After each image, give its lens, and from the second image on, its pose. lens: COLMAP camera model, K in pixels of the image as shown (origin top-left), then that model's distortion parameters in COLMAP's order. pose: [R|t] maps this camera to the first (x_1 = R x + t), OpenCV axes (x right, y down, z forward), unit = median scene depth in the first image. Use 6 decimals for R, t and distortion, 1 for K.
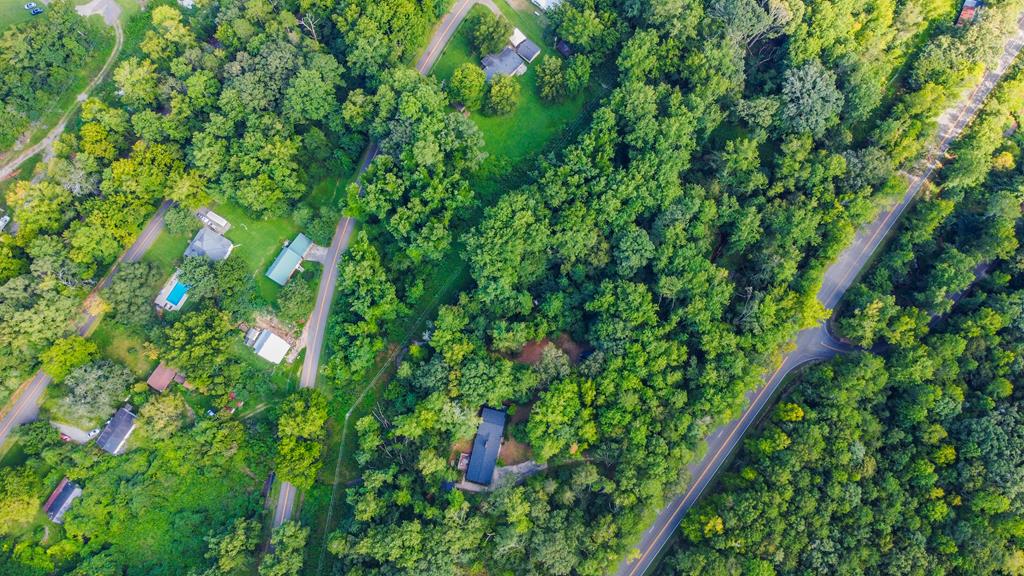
lens RADIAL K [[816.2, 0, 510.9], [0, 816.2, 282.9], [0, 0, 1]] dist [0.008590, -0.017212]
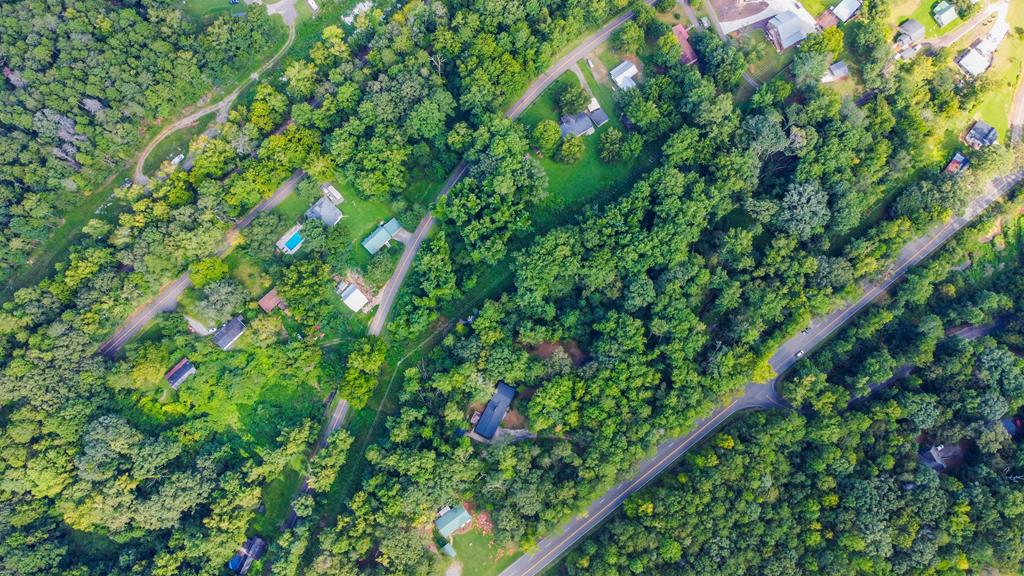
lens RADIAL K [[816.2, 0, 512.7], [0, 816.2, 284.7], [0, 0, 1]] dist [0.008590, -0.017212]
pose [[0.971470, 0.234367, -0.036315, -0.002707], [-0.232646, 0.971471, 0.046035, -0.066016], [0.046068, -0.036273, 0.998280, -0.313697]]
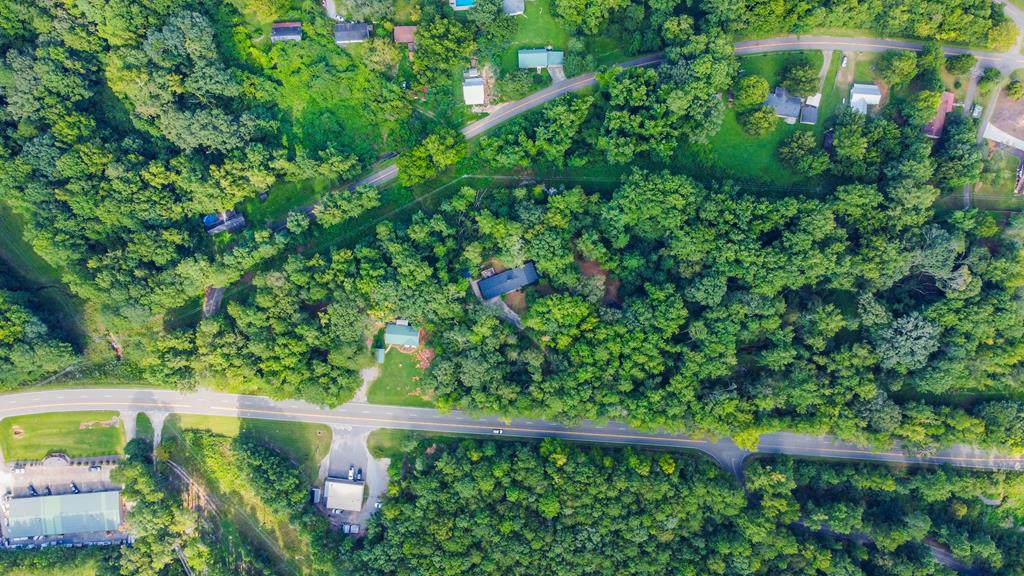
lens RADIAL K [[816.2, 0, 506.8], [0, 816.2, 294.5], [0, 0, 1]] dist [0.008590, -0.017212]
pose [[0.568697, 0.822509, -0.007908, -0.004071], [-0.803419, 0.557507, 0.209056, -0.050516], [0.176359, -0.112536, 0.977872, -0.238941]]
